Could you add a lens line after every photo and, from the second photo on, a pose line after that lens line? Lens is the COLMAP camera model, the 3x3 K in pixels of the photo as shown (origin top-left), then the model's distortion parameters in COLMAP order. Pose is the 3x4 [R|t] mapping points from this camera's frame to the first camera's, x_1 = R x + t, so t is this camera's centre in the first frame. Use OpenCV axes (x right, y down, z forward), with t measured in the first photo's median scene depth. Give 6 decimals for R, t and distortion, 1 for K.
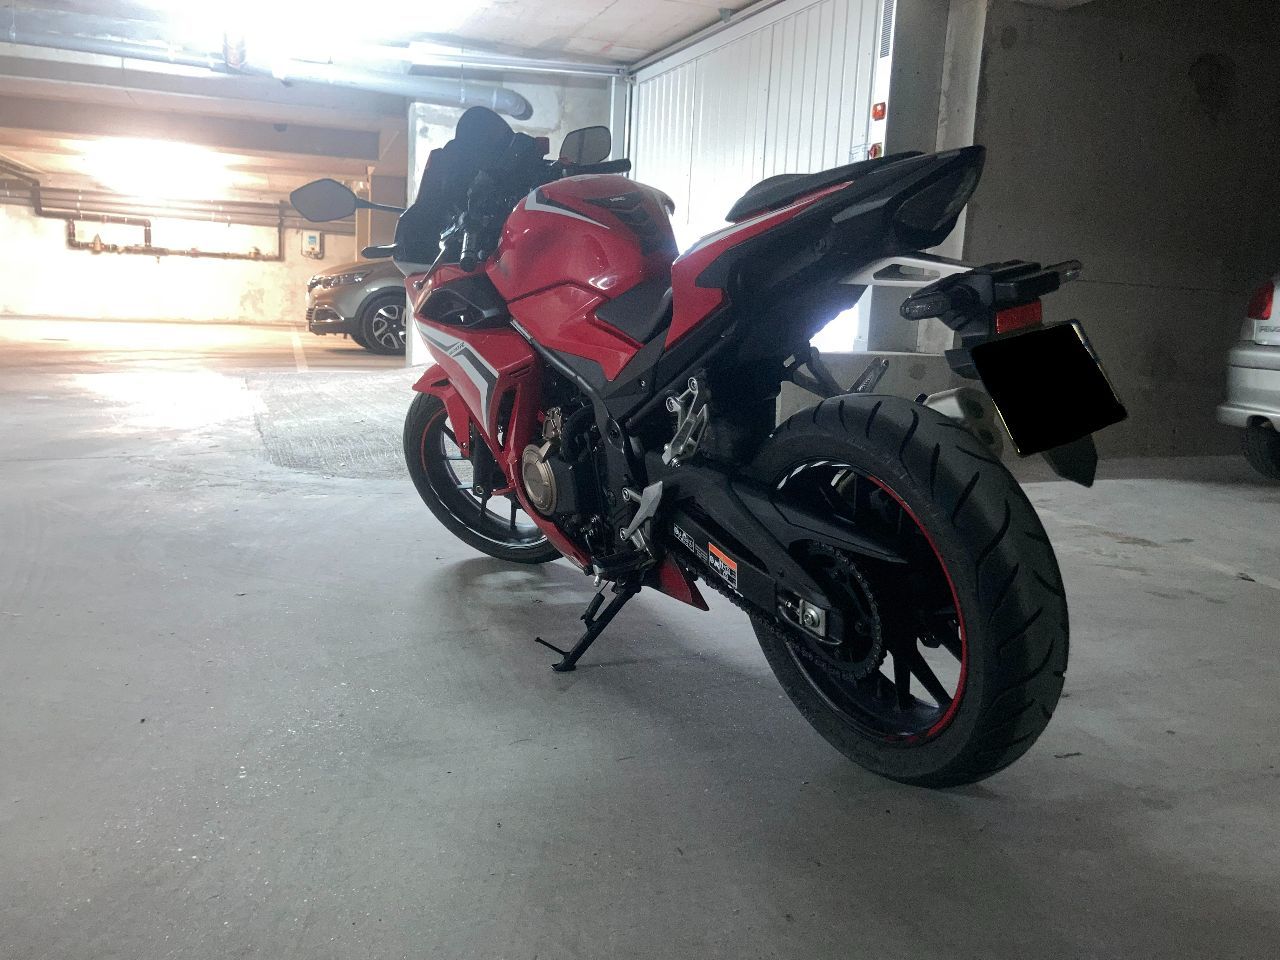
lens RADIAL K [[1052.3, 0, 649.0], [0, 1052.3, 476.1], [0, 0, 1]] dist [-0.001952, 0.003379]
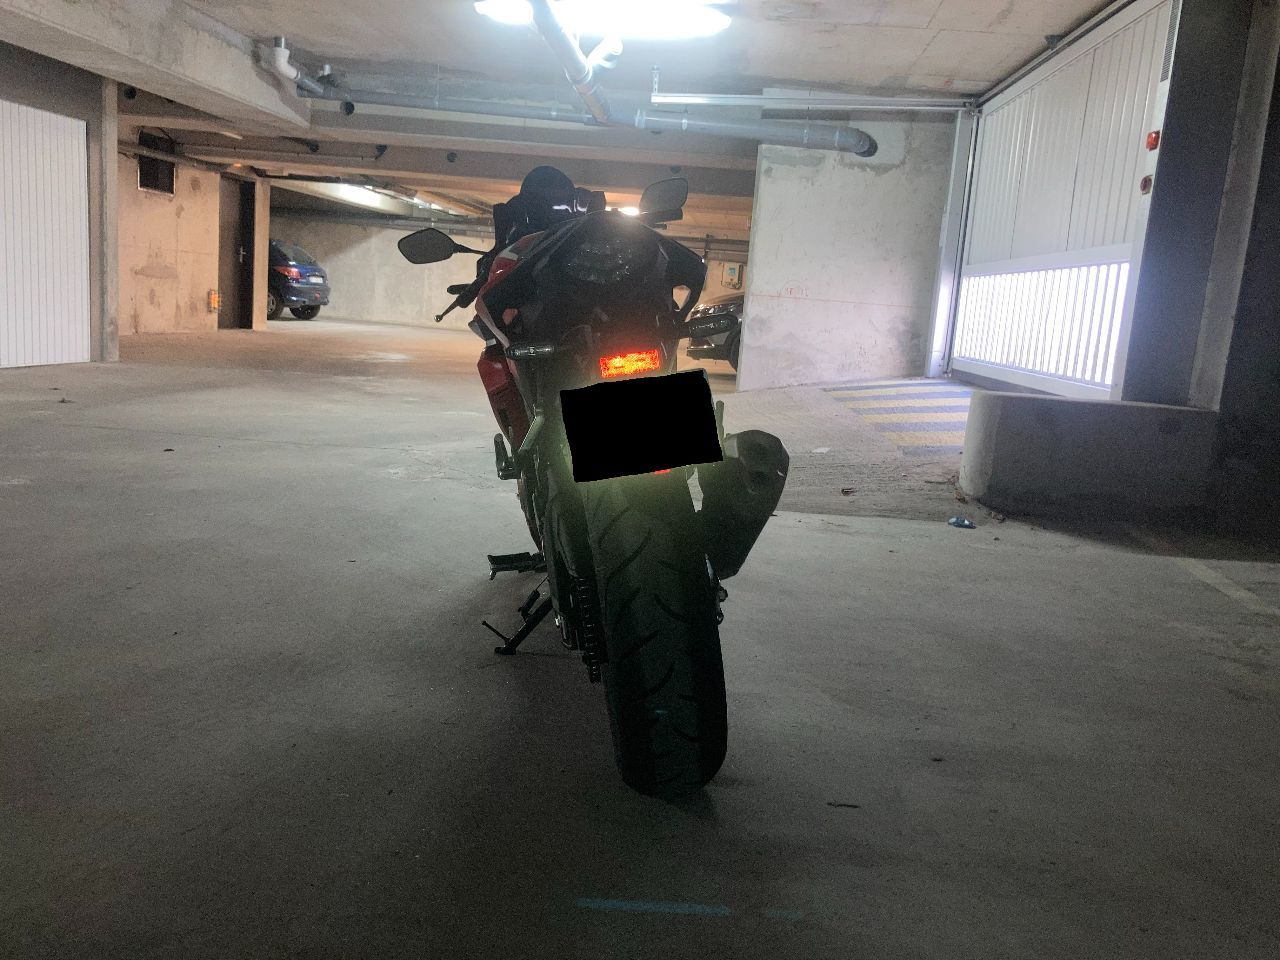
lens RADIAL K [[1052.3, 0, 649.0], [0, 1052.3, 476.1], [0, 0, 1]] dist [-0.001952, 0.003379]
pose [[0.906690, 0.089503, -0.412193, 0.136530], [-0.100969, 0.994871, -0.006074, -0.004493], [0.409535, 0.047126, 0.911076, 0.002383]]
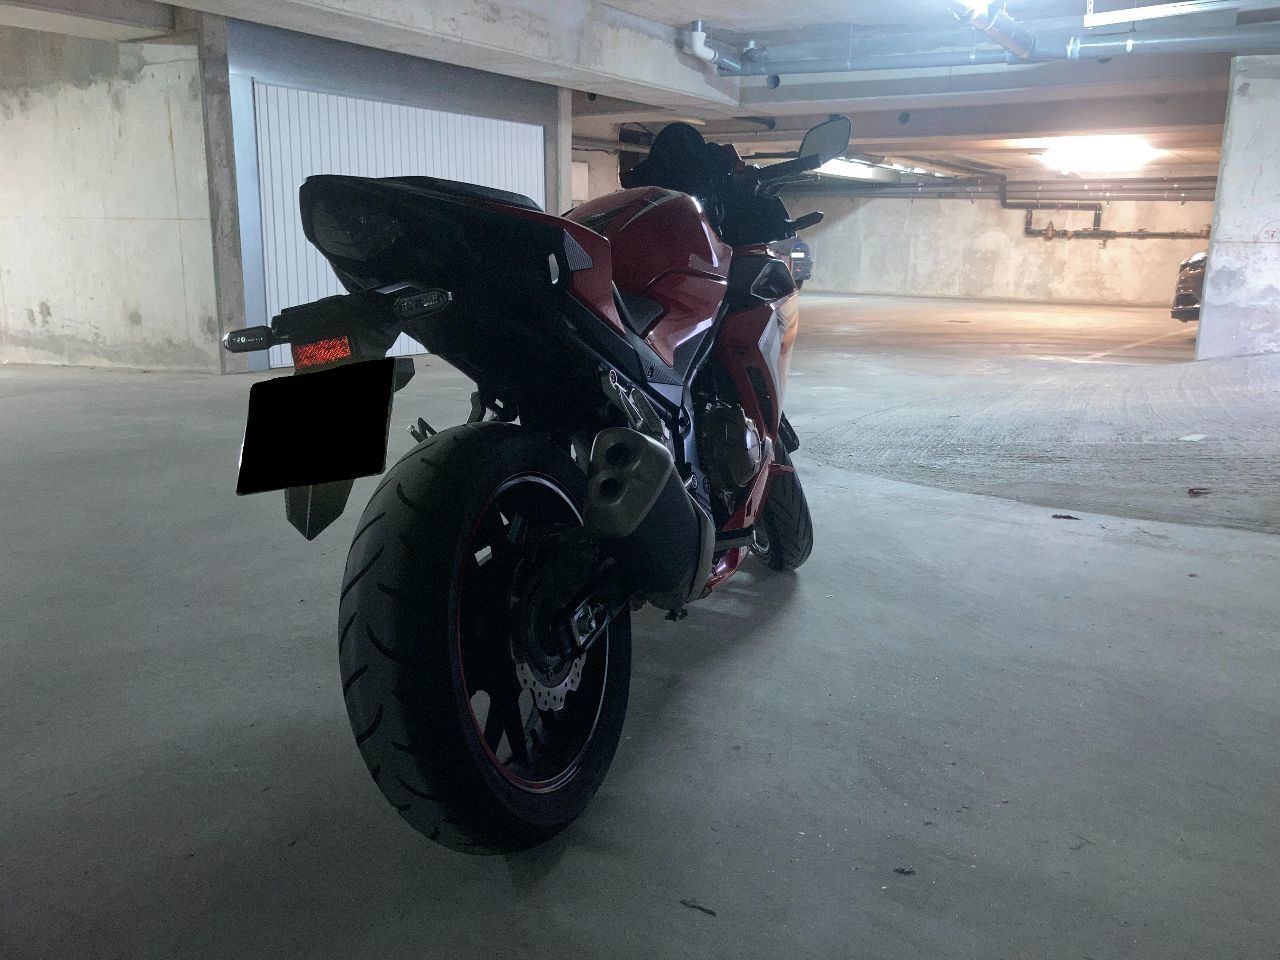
lens RADIAL K [[1064.9, 0, 659.1], [0, 1064.9, 447.9], [0, 0, 1]] dist [0.029082, -0.040483]
pose [[0.605293, 0.109253, -0.788470, 0.211246], [-0.116233, 0.992050, 0.048232, -0.023263], [0.787471, 0.062452, 0.613180, 0.105423]]
